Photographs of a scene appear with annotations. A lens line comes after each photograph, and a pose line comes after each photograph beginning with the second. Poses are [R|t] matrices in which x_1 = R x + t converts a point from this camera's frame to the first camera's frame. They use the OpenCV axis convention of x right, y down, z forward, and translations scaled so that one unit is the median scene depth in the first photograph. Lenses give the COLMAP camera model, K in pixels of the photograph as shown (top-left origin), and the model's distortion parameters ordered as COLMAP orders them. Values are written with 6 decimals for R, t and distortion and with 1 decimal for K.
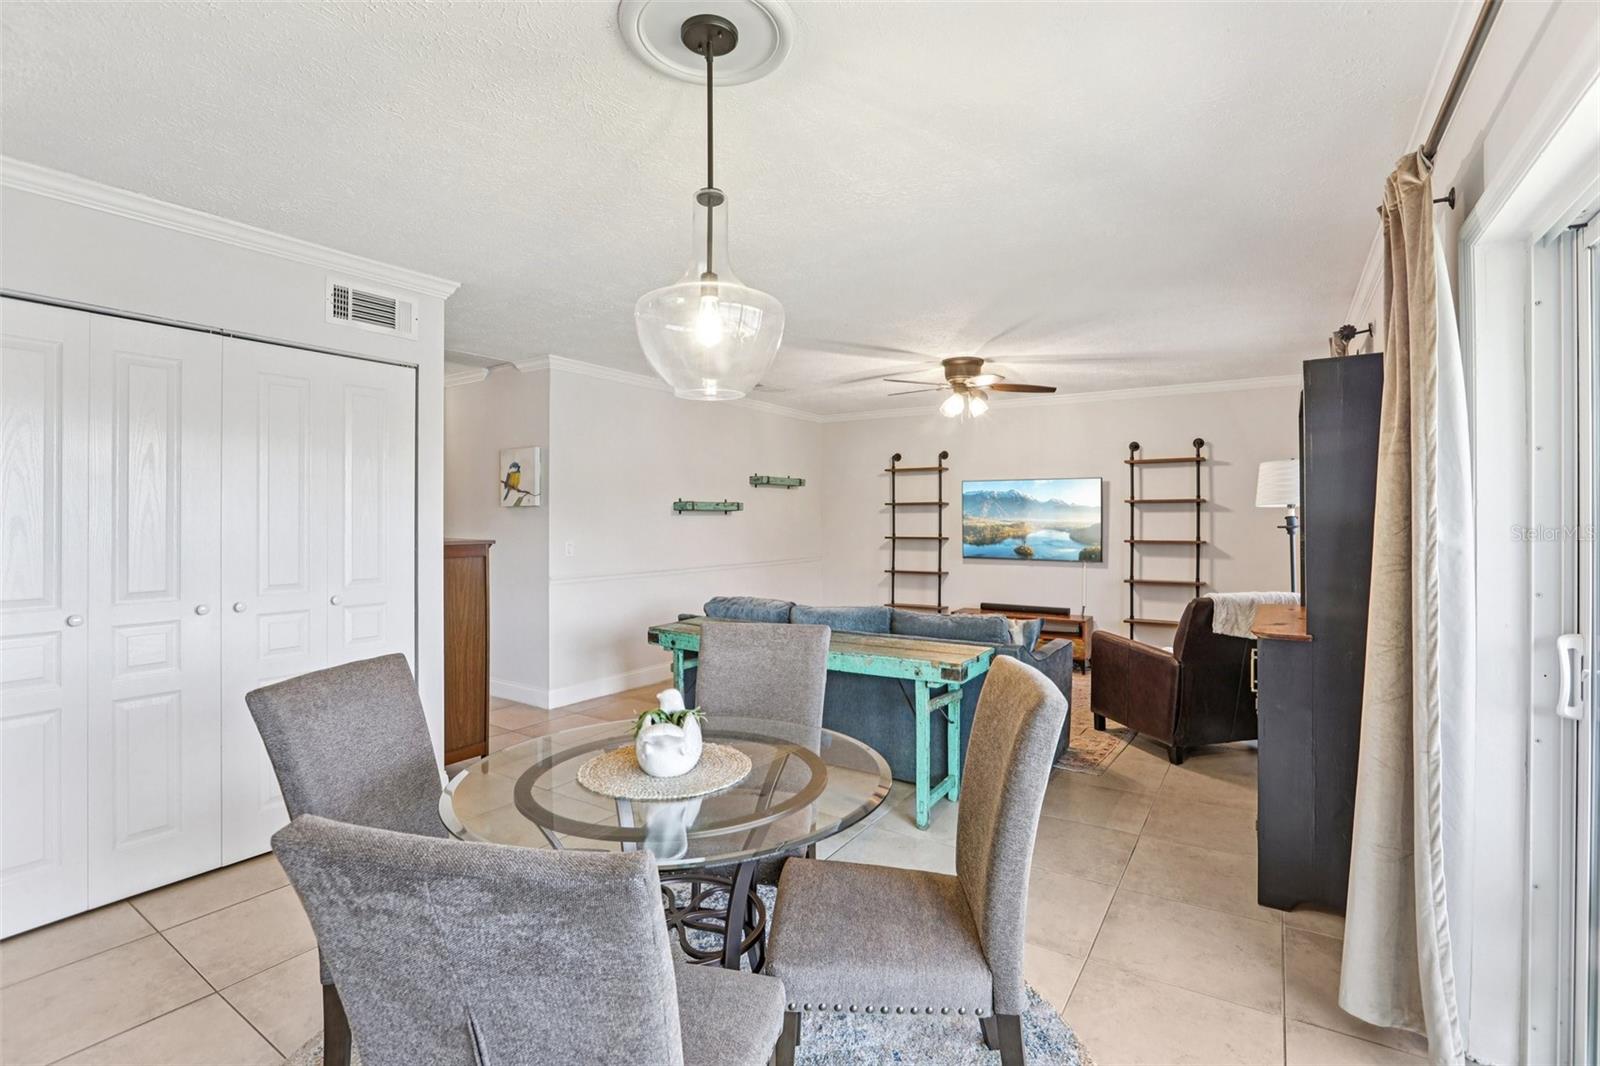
lens RADIAL K [[726.4, 0, 797.8], [0, 726.4, 523.2], [0, 0, 1]] dist [-0.020271, 0.007023]
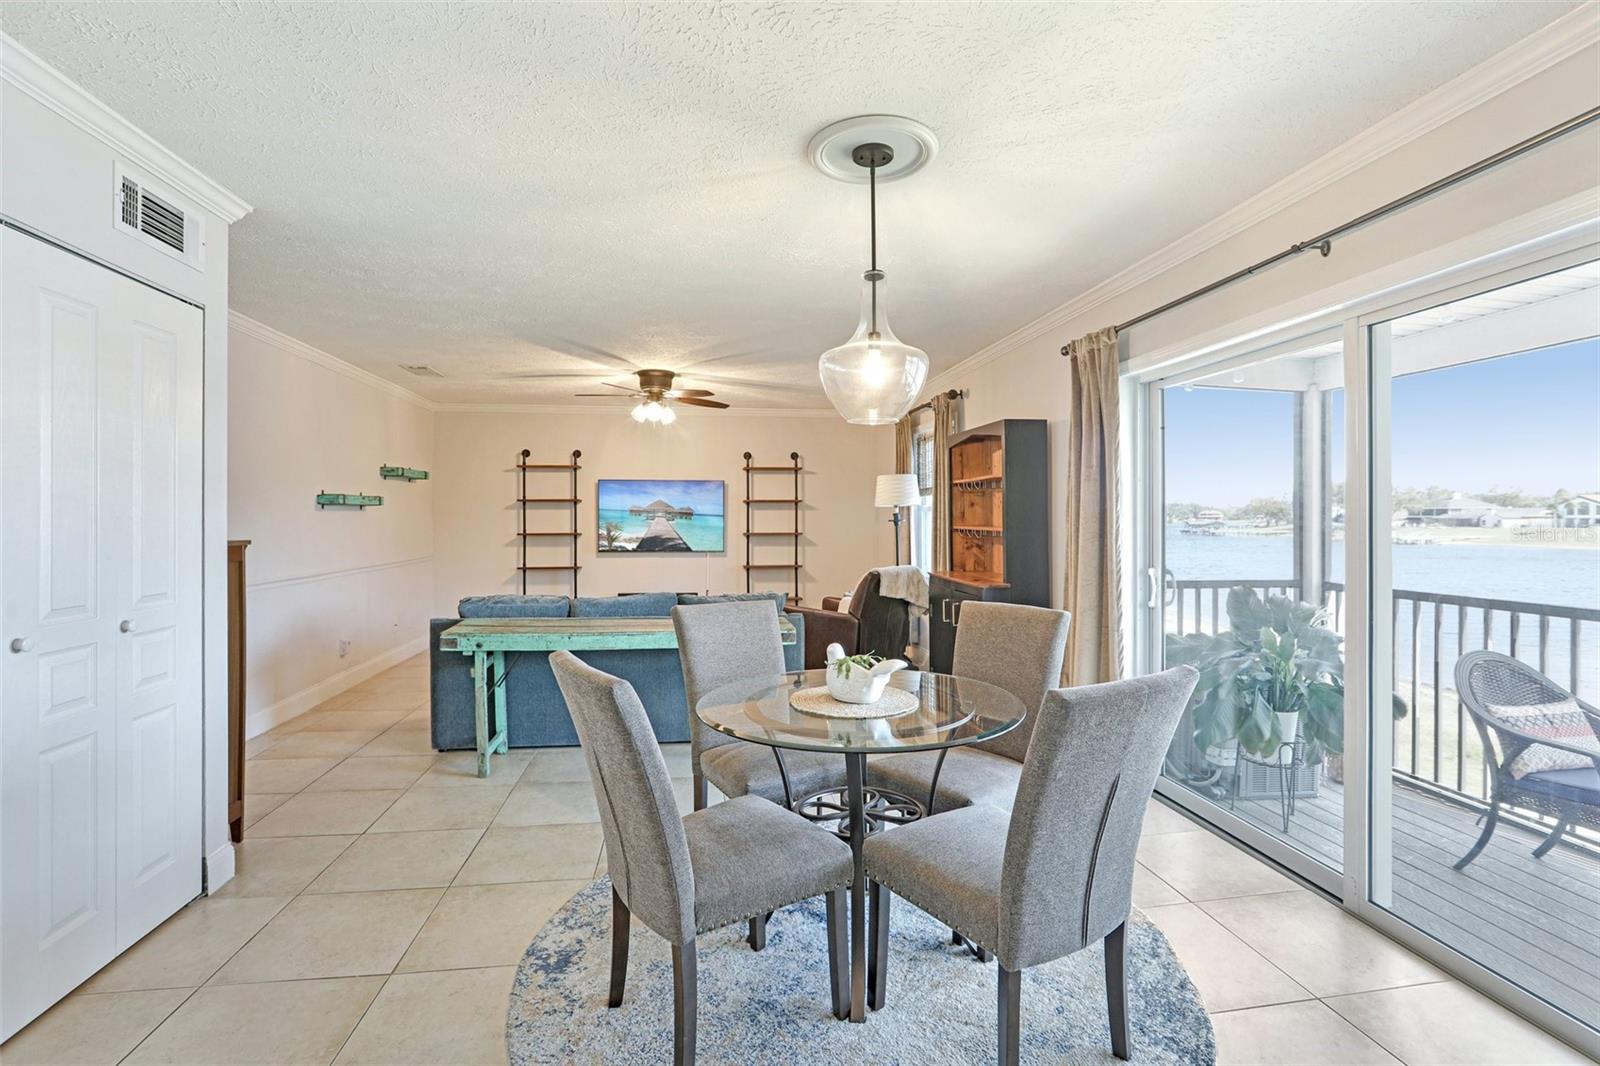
lens RADIAL K [[726.4, 0, 799.8], [0, 726.4, 537.1], [0, 0, 1]] dist [-0.020271, 0.007023]
pose [[0.744963, -0.018015, 0.666863, -0.316145], [0.003601, 0.999729, 0.022984, 0.003172], [-0.667096, -0.014721, 0.744826, 0.017296]]
